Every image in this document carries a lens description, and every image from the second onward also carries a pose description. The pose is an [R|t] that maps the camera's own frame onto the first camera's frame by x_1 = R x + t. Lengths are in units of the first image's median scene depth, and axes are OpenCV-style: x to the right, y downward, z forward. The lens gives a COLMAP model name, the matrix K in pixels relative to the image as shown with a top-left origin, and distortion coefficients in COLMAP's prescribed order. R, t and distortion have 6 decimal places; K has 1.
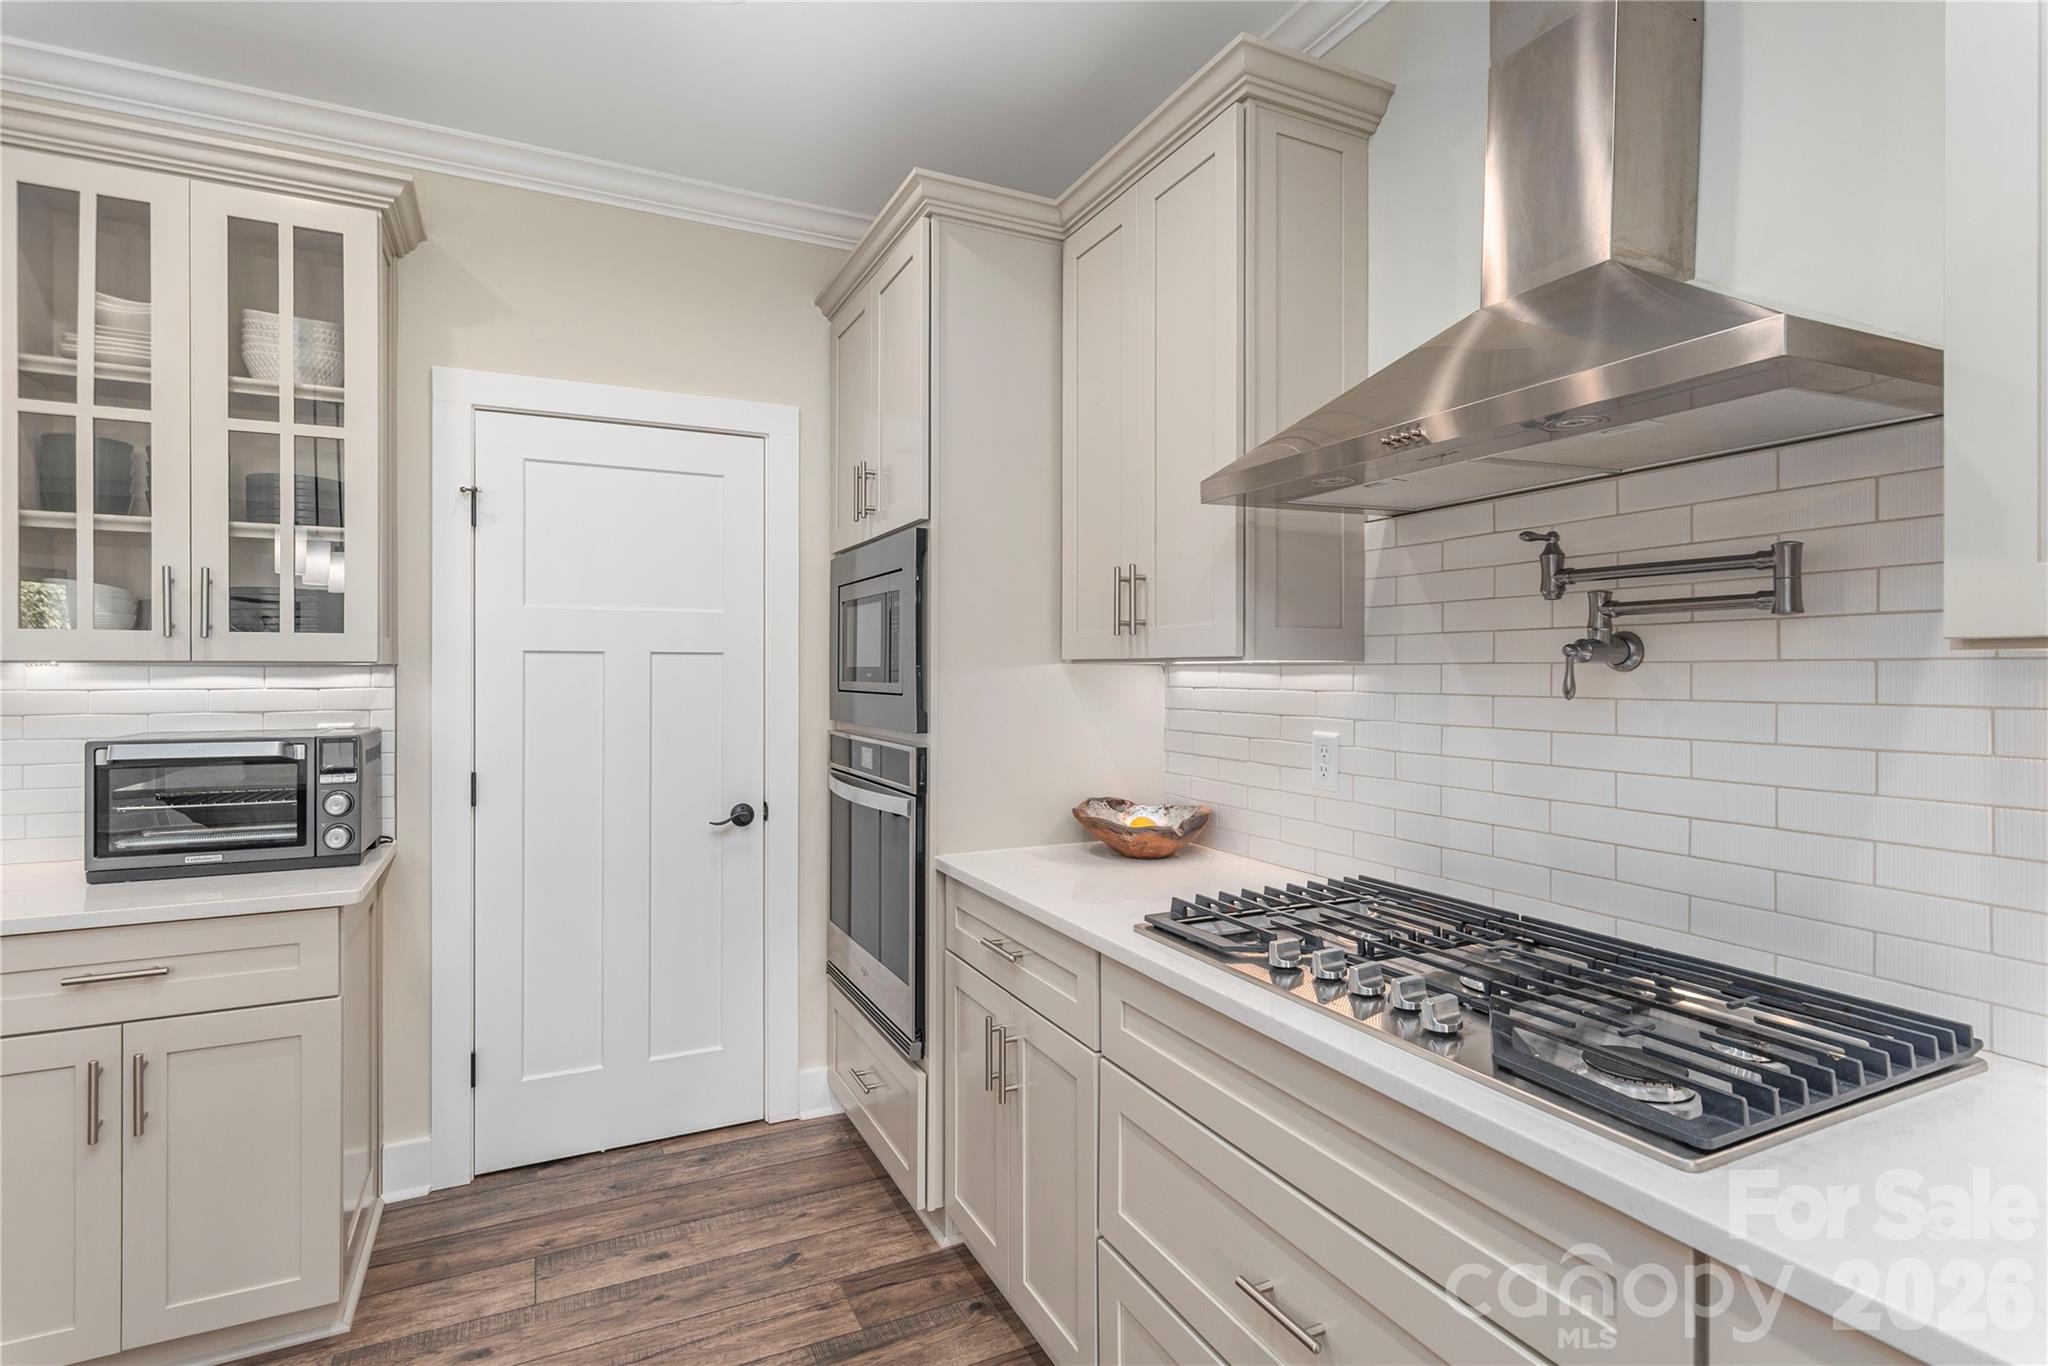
lens RADIAL K [[1006.1, 0, 1013.6], [0, 1006.1, 675.7], [0, 0, 1]] dist [0.003434, 0.000753]
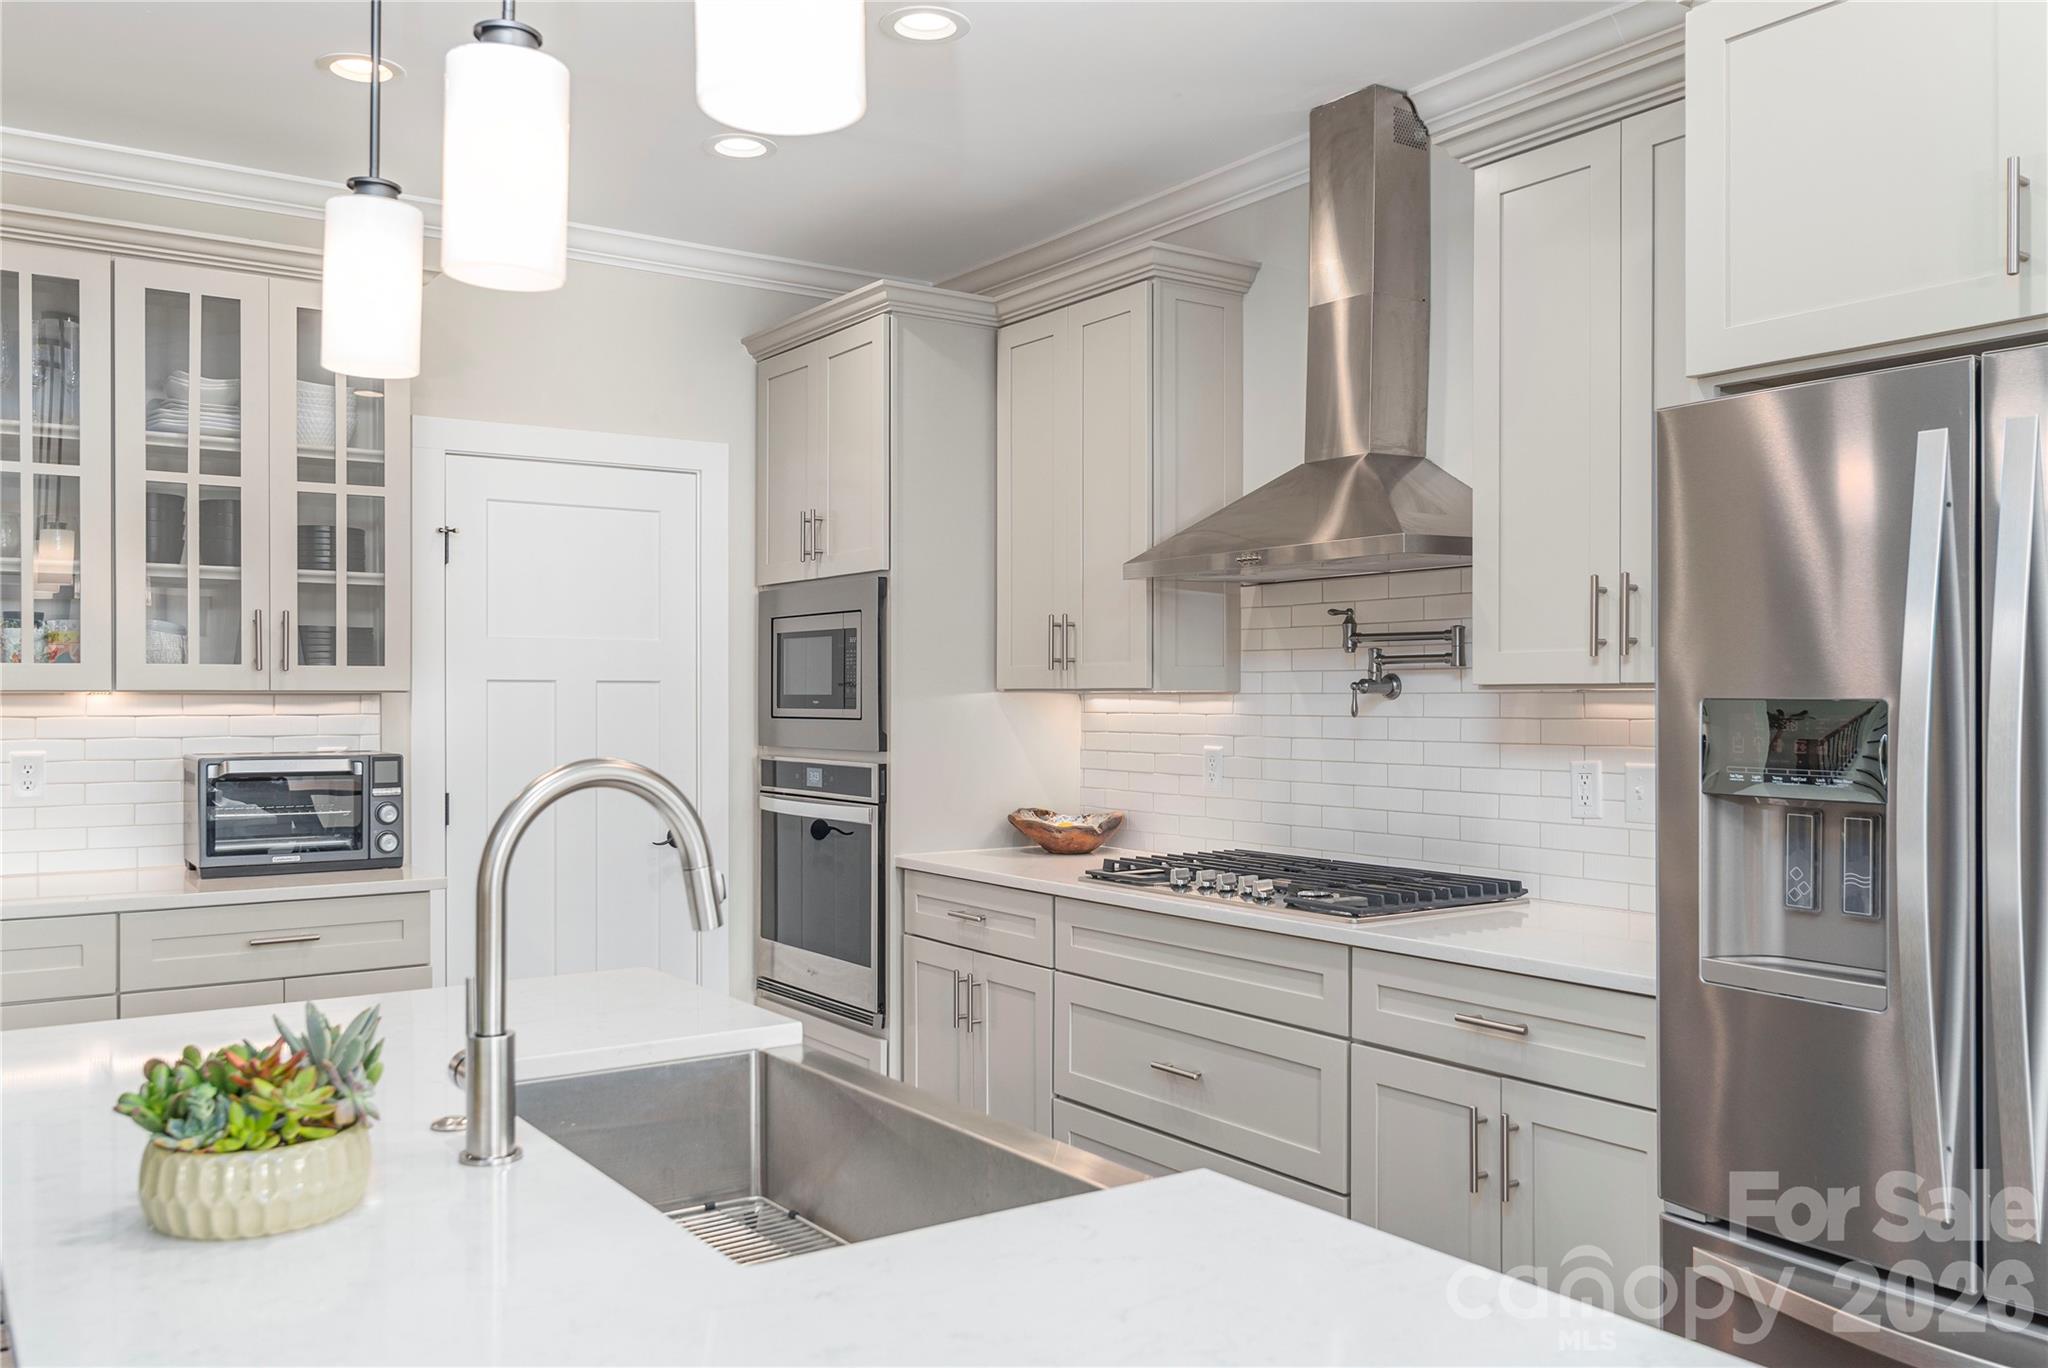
lens RADIAL K [[1649.3, 0, 1013.9], [0, 1649.3, 702.0], [0, 0, 1]] dist [0.002834, 0.016161]
pose [[0.987988, -0.000457, 0.154528, -0.266939], [0.000654, 0.999999, -0.001223, 0.002040], [-0.154527, 0.001310, 0.987988, -1.041843]]
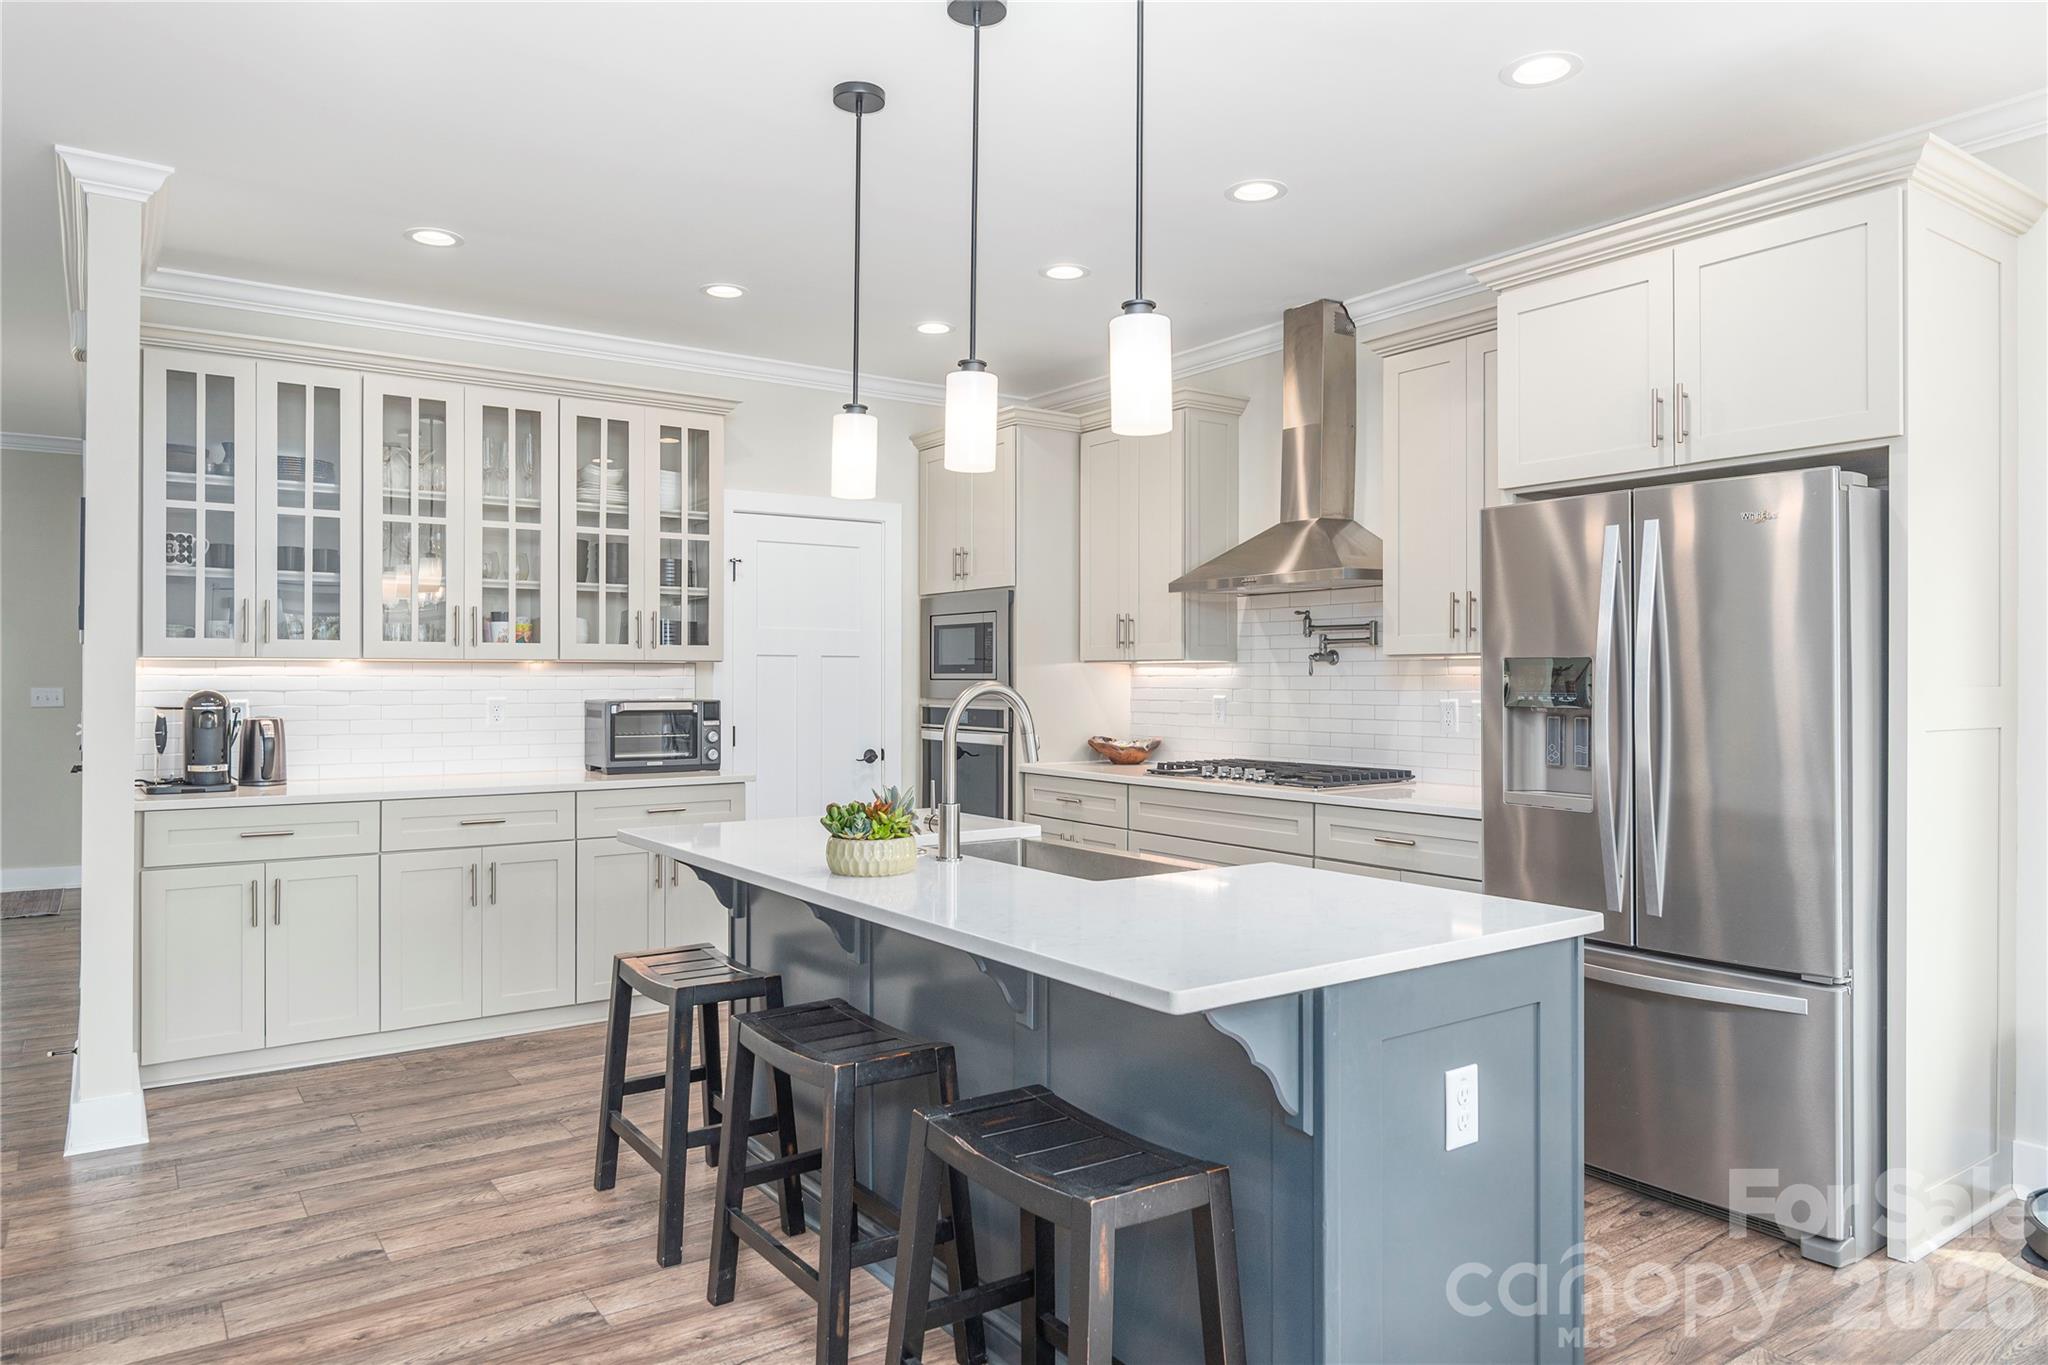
lens RADIAL K [[1320.6, 0, 1016.0], [0, 1320.6, 677.4], [0, 0, 1]] dist [0.008876, -0.000607]
pose [[0.986287, 0.000629, 0.165039, -0.548487], [0.000236, 0.999986, -0.005219, 0.032152], [-0.165040, 0.005186, 0.986273, -1.605154]]
